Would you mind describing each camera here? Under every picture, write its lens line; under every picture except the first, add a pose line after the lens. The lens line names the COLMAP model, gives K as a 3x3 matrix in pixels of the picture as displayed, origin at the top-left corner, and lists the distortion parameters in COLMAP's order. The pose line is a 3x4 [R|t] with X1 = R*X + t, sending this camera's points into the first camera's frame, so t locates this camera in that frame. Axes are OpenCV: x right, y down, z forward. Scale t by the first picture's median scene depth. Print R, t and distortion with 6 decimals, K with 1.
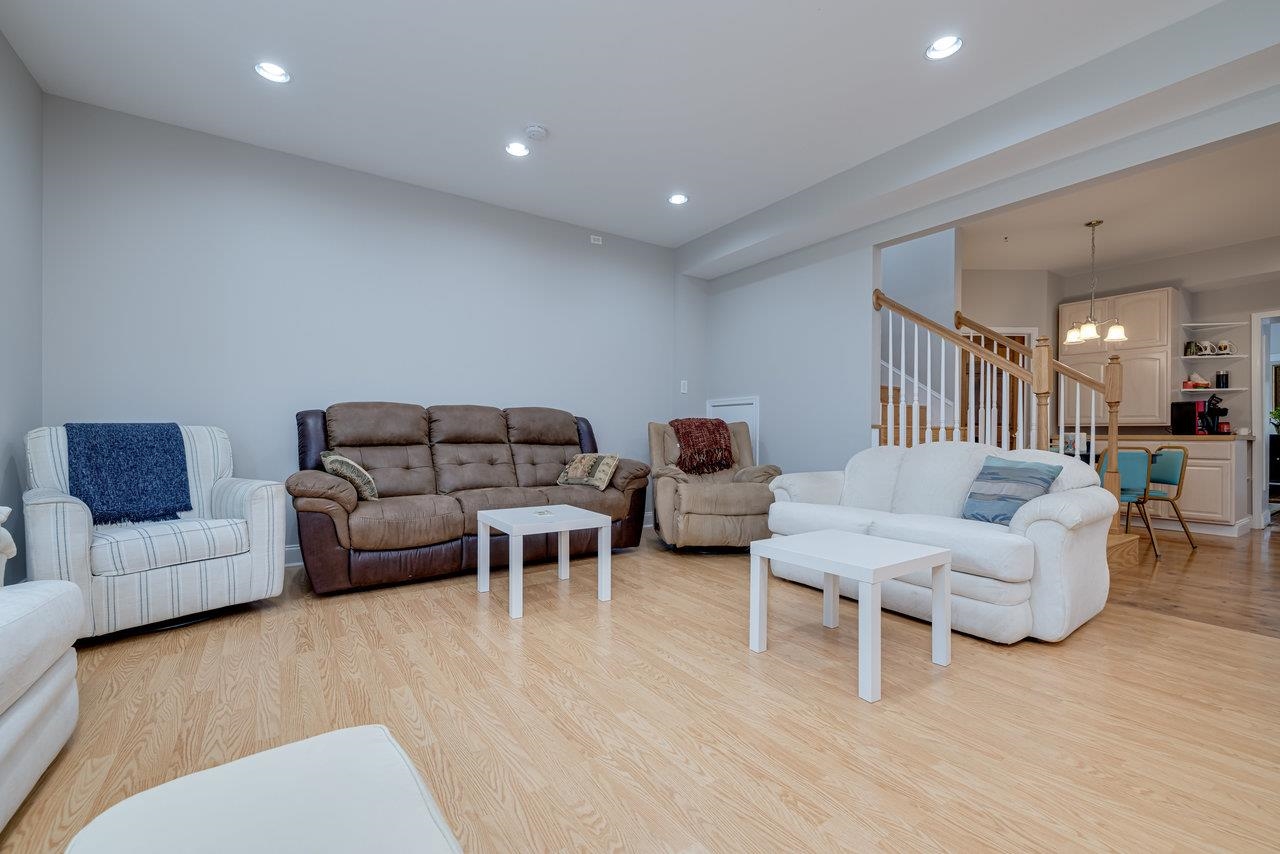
lens RADIAL K [[550.6, 0, 645.4], [0, 550.6, 424.1], [0, 0, 1]] dist [0.001454, -0.000059]
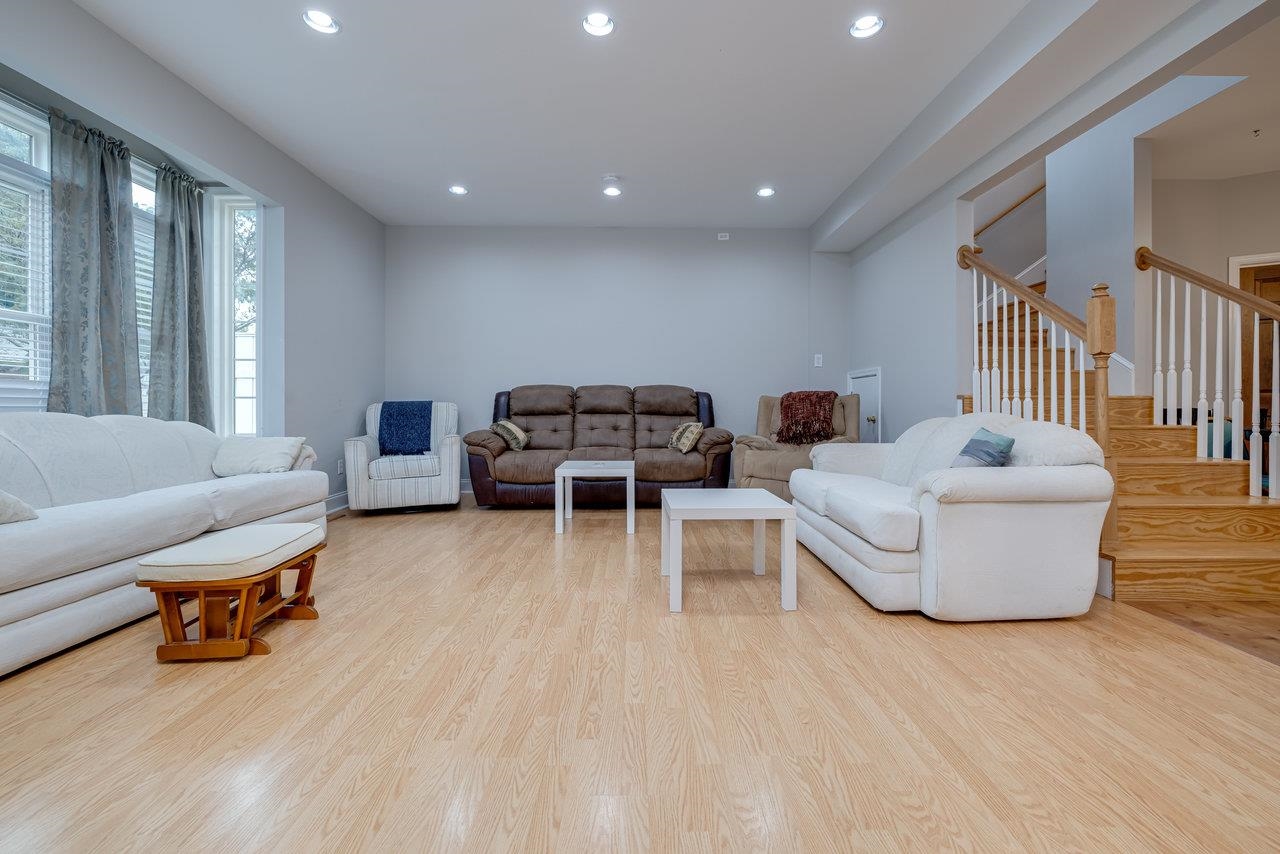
lens RADIAL K [[550.6, 0, 645.4], [0, 550.6, 424.1], [0, 0, 1]] dist [0.001454, -0.000059]
pose [[0.831093, 0.014295, -0.555949, 0.519122], [0.012314, 0.998952, 0.044093, 0.002679], [0.555997, -0.043492, 0.830046, -0.044889]]
